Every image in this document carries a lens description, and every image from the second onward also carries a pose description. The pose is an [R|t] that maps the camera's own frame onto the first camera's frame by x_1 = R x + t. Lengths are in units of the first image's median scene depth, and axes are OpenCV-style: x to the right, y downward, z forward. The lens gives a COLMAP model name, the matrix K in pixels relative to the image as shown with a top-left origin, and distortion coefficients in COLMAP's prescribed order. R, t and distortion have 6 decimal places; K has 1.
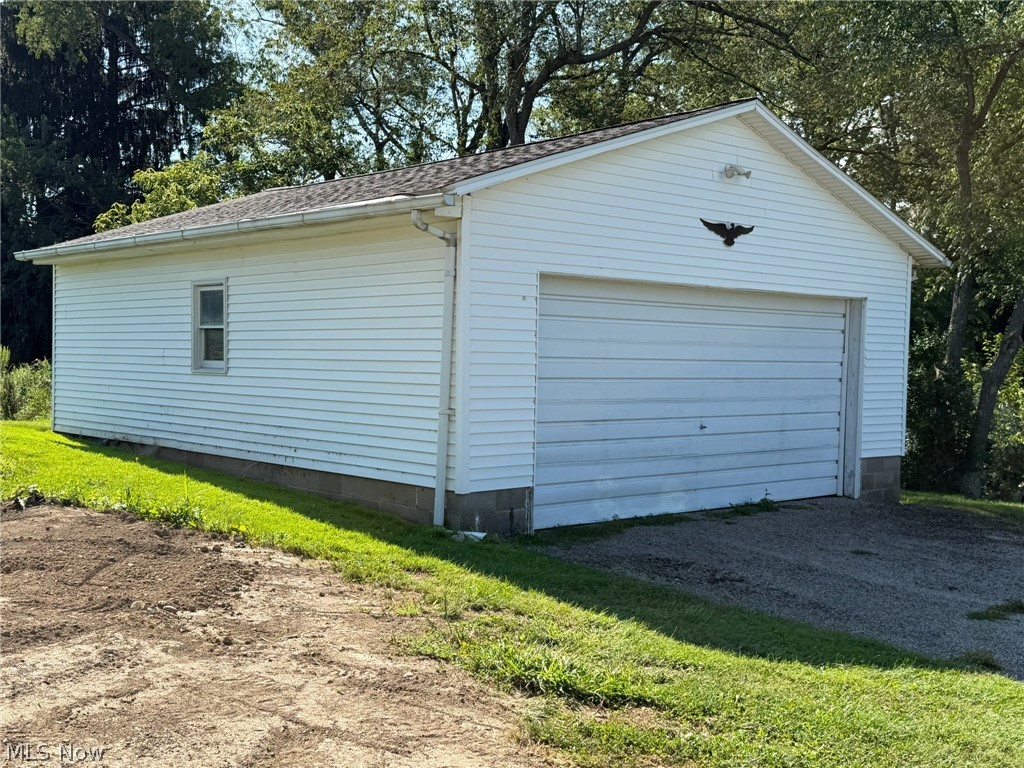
lens RADIAL K [[1169.1, 0, 512.9], [0, 1169.1, 382.9], [0, 0, 1]] dist [0.098007, 0.000000]
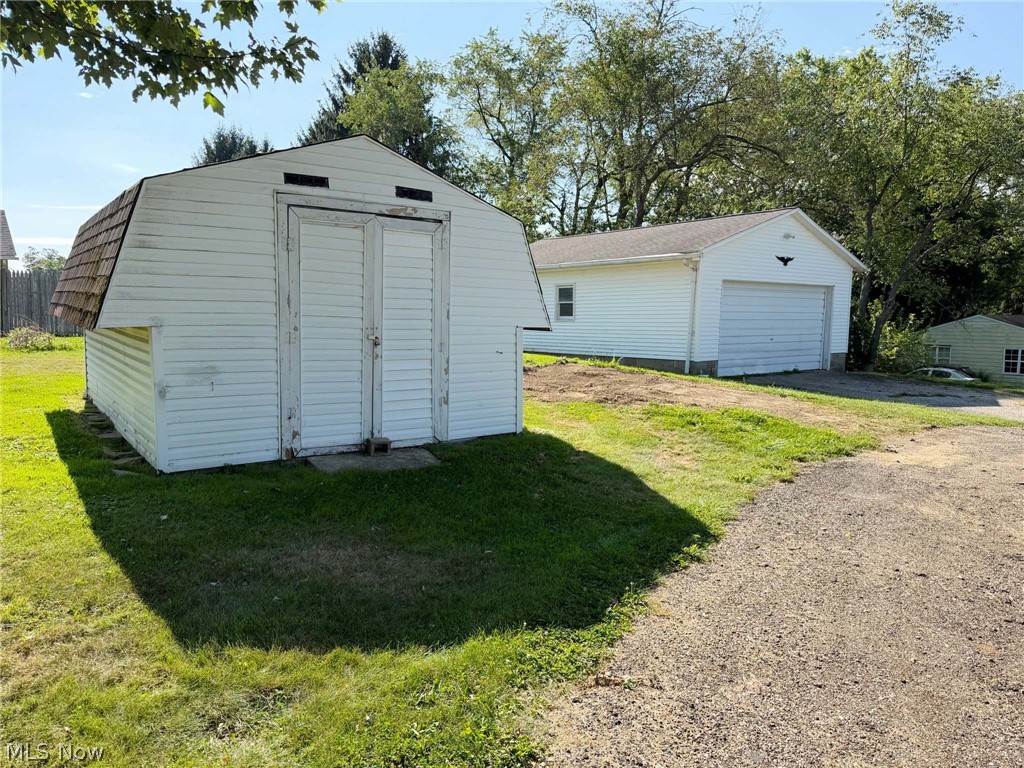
lens RADIAL K [[741.2, 0, 509.0], [0, 741.2, 389.3], [0, 0, 1]] dist [0.013928, 0.001357]
pose [[0.998589, -0.011765, -0.051784, -0.300721], [0.015483, 0.997285, 0.071987, 0.020205], [0.050797, -0.072687, 0.996060, -0.577152]]
